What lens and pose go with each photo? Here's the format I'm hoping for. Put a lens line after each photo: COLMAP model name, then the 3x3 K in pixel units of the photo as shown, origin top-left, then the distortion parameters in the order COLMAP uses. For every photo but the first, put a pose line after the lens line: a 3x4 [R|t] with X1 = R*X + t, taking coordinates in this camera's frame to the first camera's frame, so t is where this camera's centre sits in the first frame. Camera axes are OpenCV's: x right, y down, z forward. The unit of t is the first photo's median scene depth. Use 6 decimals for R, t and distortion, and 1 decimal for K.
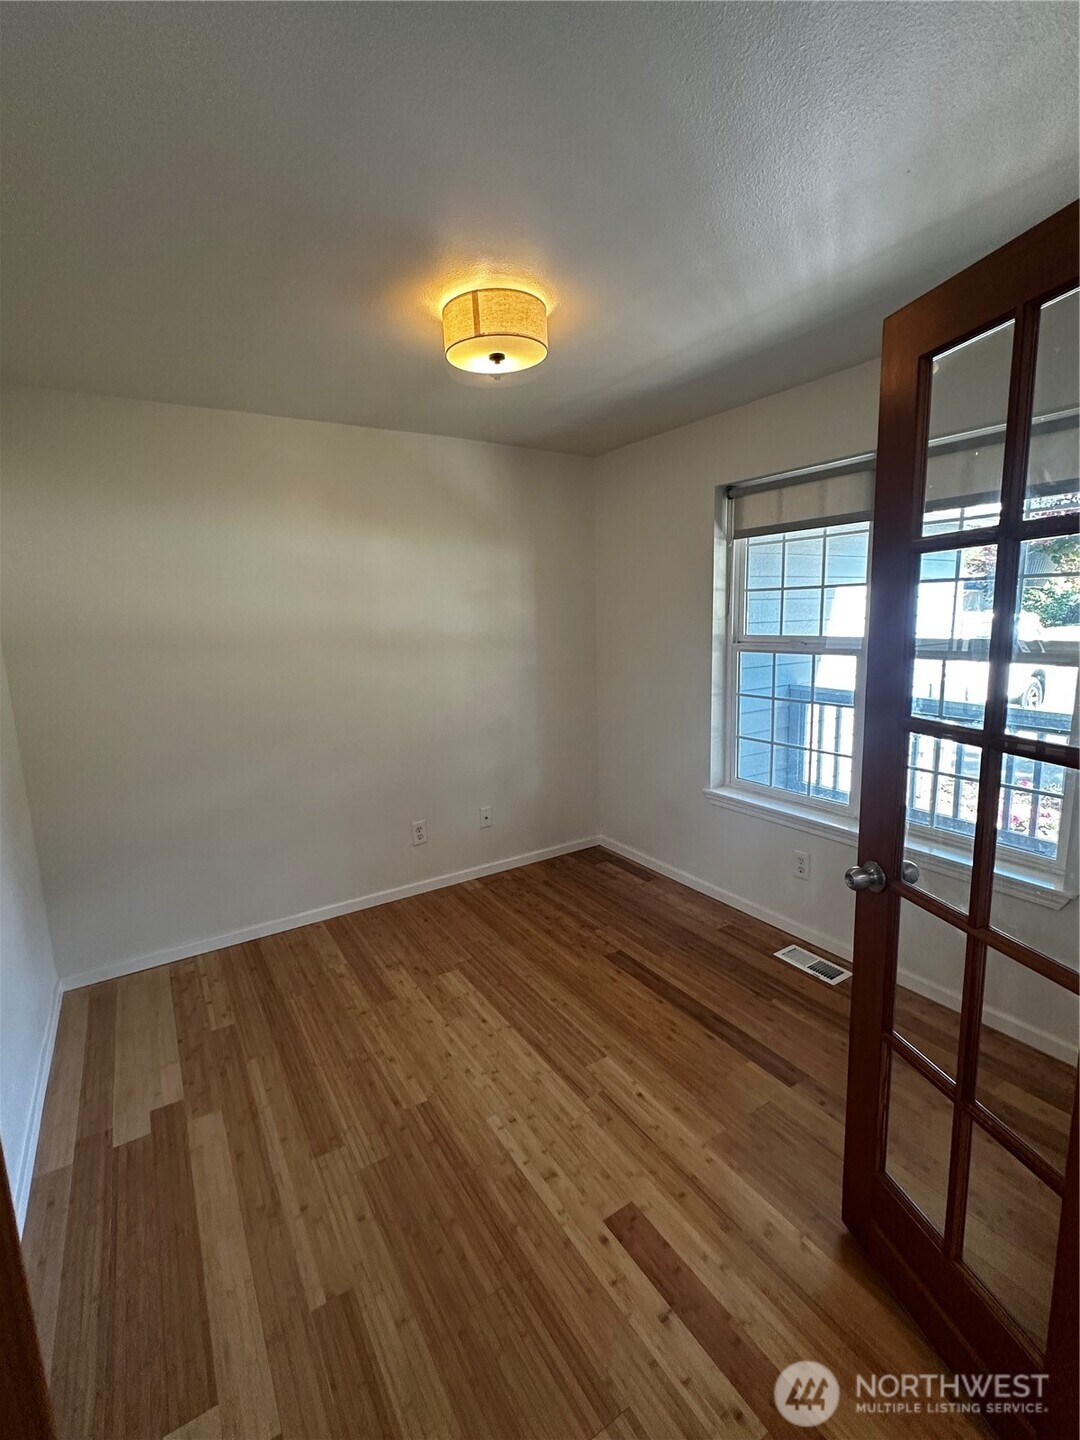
lens RADIAL K [[643.4, 0, 534.2], [0, 643.4, 715.8], [0, 0, 1]] dist [-0.002196, -0.000420]
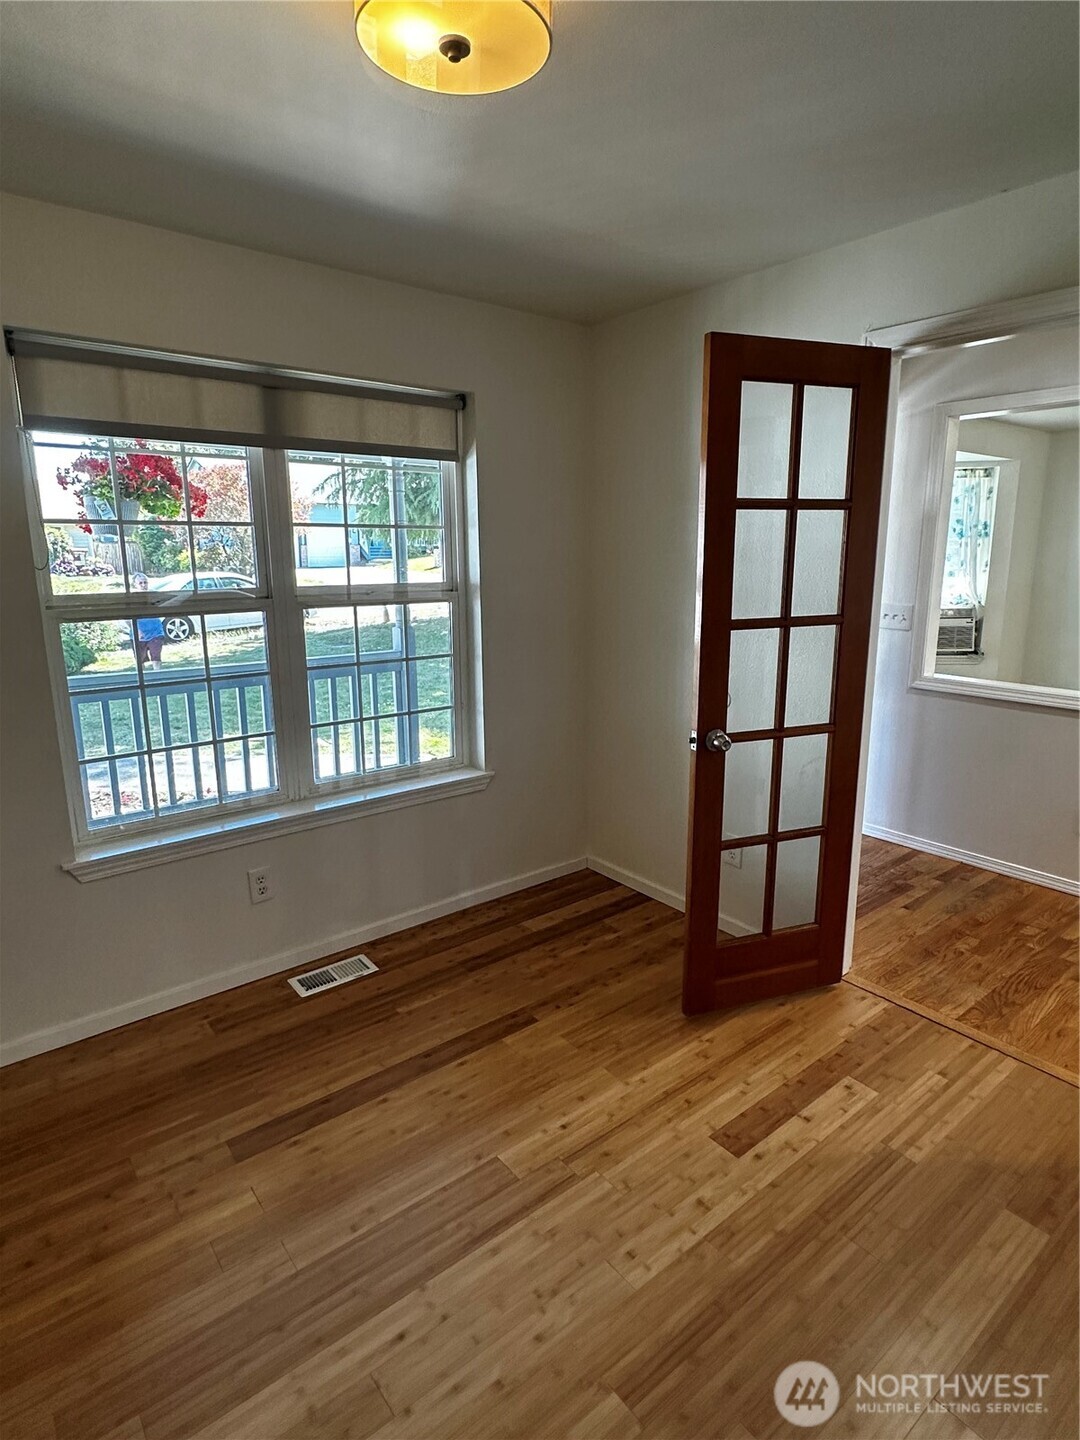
lens RADIAL K [[791.9, 0, 534.9], [0, 791.9, 718.3], [0, 0, 1]] dist [-0.004086, 0.000508]
pose [[-0.117929, -0.176429, 0.977223, -0.716839], [0.168933, 0.966181, 0.194822, -0.126696], [-0.978547, 0.188061, -0.084137, 0.985314]]
